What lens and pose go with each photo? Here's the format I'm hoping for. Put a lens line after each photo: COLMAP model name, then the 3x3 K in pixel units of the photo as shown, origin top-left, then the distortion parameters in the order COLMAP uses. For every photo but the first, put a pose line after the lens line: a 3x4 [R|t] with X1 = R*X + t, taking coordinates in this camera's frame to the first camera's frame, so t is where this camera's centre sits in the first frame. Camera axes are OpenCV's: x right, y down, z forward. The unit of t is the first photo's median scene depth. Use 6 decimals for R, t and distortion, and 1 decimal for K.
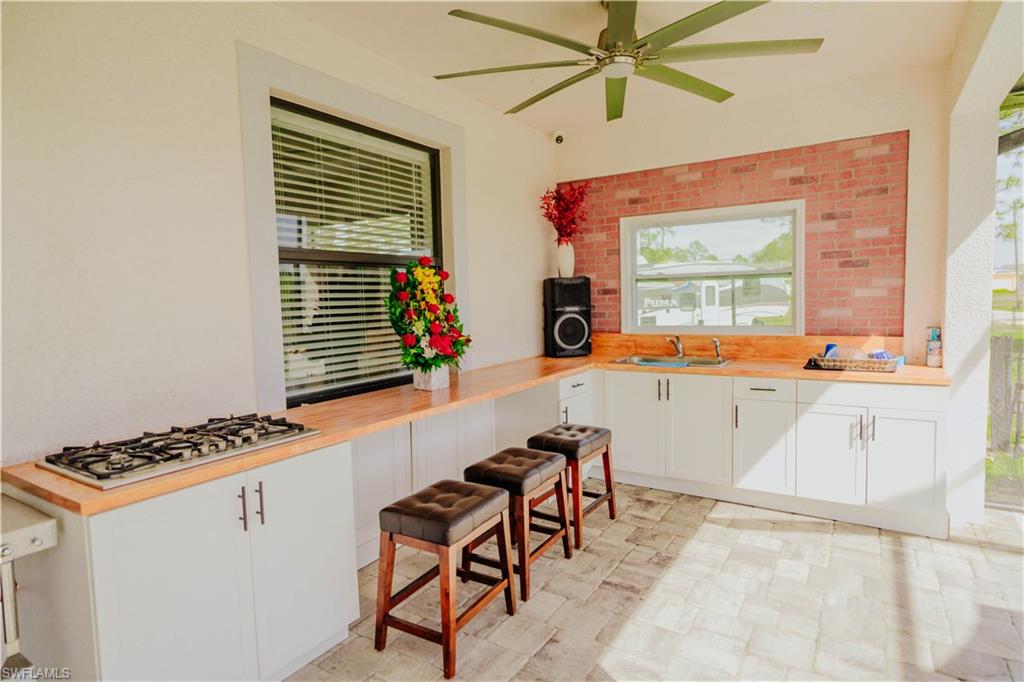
lens RADIAL K [[555.5, 0, 513.9], [0, 555.5, 338.4], [0, 0, 1]] dist [-0.000647, -0.000046]
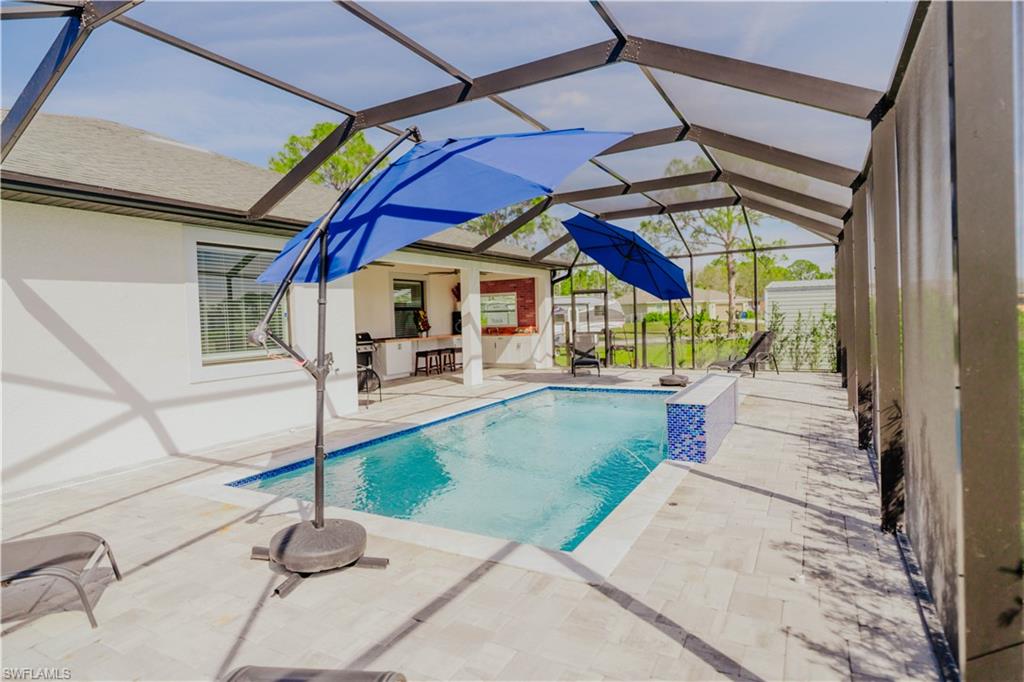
lens RADIAL K [[555.5, 0, 508.8], [0, 555.5, 336.1], [0, 0, 1]] dist [-0.000647, -0.000046]
pose [[0.998673, -0.003747, 0.051362, 0.318429], [0.005751, 0.999225, -0.038934, 0.258996], [-0.051176, 0.039178, 0.997921, -3.513251]]
